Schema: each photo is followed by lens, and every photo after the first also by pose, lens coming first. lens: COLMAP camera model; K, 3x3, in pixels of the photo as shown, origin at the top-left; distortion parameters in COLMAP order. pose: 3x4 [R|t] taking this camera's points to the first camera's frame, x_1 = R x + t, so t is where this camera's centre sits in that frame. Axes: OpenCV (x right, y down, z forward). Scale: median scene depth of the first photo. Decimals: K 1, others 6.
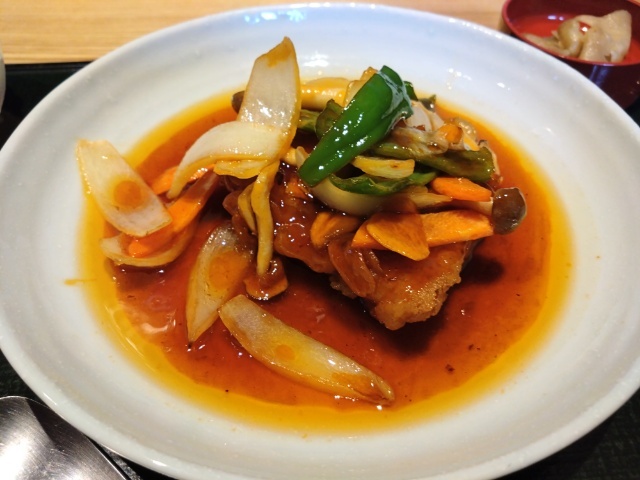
lens RADIAL K [[527.1, 0, 326.1], [0, 527.1, 244.6], [0, 0, 1]] dist [-0.026477, 0.011928]
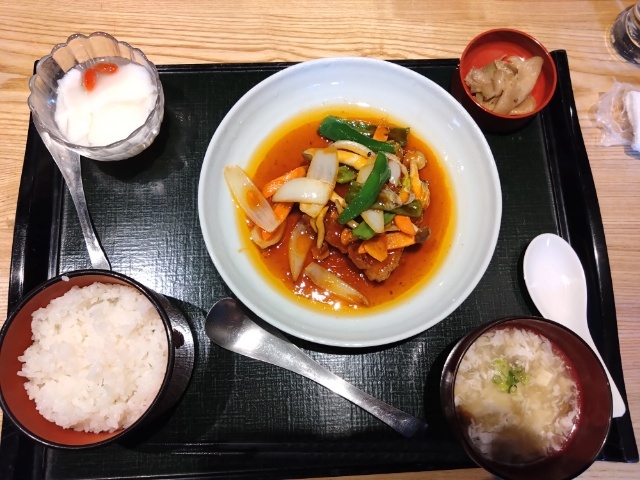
lens RADIAL K [[527.1, 0, 319.3], [0, 527.1, 242.2], [0, 0, 1]] dist [-0.026477, 0.011928]
pose [[0.999223, 0.037727, 0.011387, -0.153398], [-0.038667, 0.882810, 0.468135, -1.121714], [0.007609, -0.468212, 0.883583, -1.132994]]
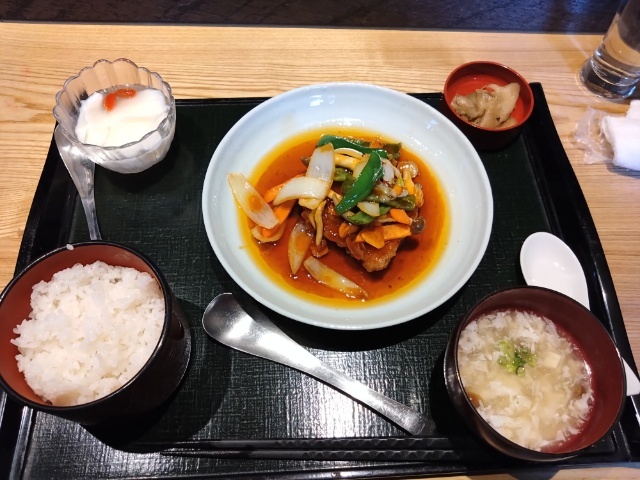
lens RADIAL K [[527.1, 0, 319.2], [0, 527.1, 237.5], [0, 0, 1]] dist [-0.026477, 0.011928]
pose [[0.999586, 0.026982, -0.010016, -0.095095], [-0.024011, 0.973673, 0.226679, -0.551935], [0.015869, -0.226345, 0.973918, -1.419831]]
